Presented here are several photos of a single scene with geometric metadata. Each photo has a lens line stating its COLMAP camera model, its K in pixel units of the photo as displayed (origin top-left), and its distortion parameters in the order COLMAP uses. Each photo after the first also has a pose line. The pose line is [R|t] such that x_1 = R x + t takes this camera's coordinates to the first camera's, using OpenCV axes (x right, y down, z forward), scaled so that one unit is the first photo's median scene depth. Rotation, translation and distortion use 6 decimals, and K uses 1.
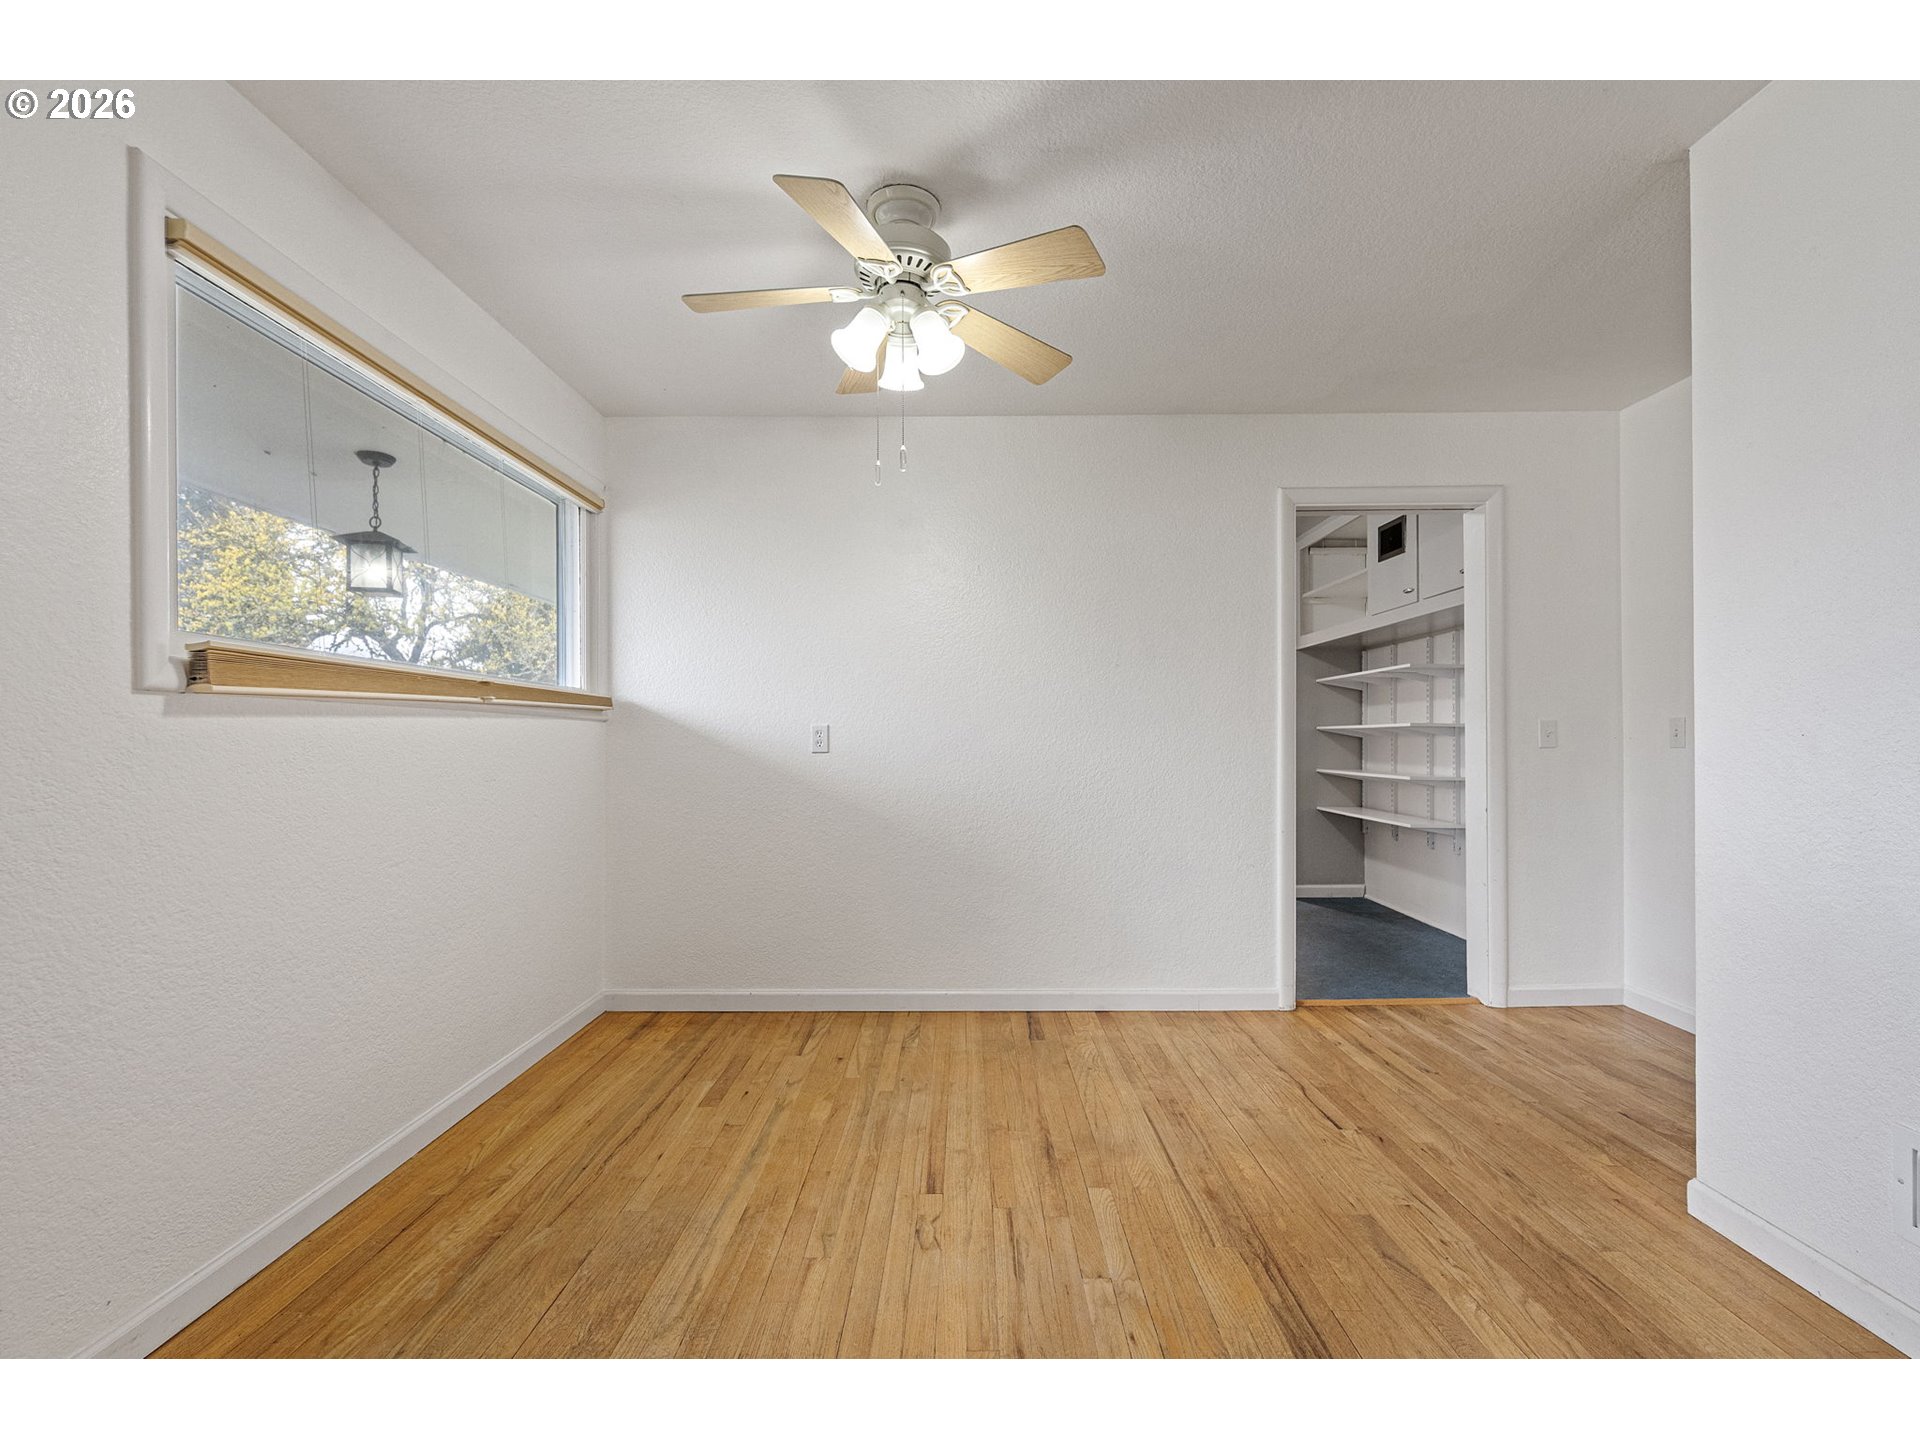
lens RADIAL K [[843.9, 0, 969.5], [0, 843.9, 734.9], [0, 0, 1]] dist [-0.003181, 0.002738]
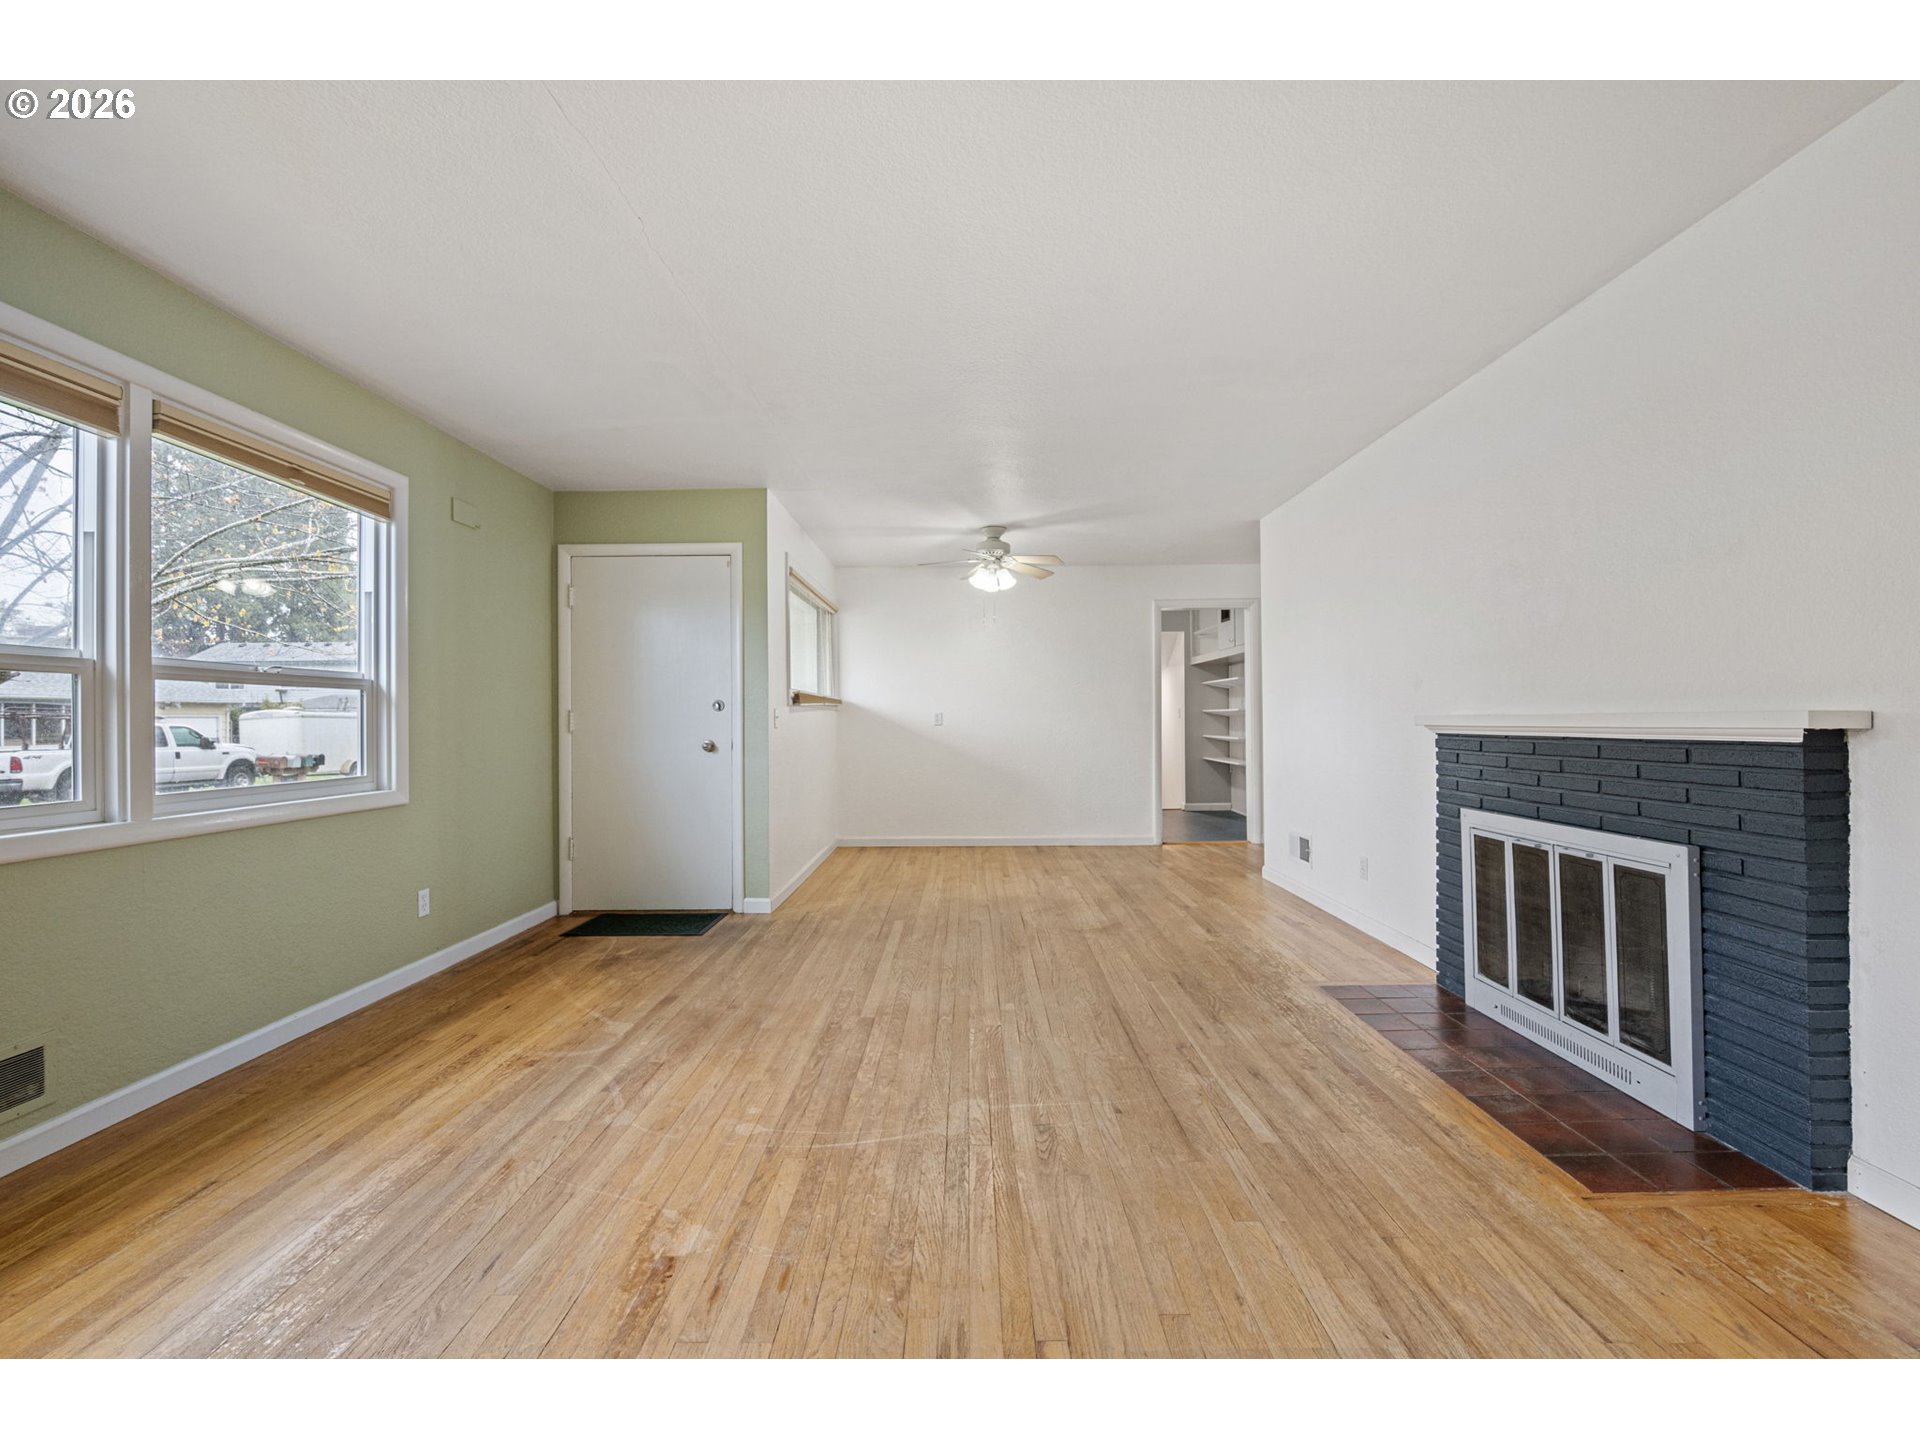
lens RADIAL K [[843.9, 0, 978.4], [0, 843.9, 703.3], [0, 0, 1]] dist [-0.003181, 0.002738]
pose [[0.999931, -0.004552, 0.010809, -0.097353], [0.004694, 0.999902, -0.013210, -0.005526], [-0.010748, 0.013260, 0.999854, -1.121545]]
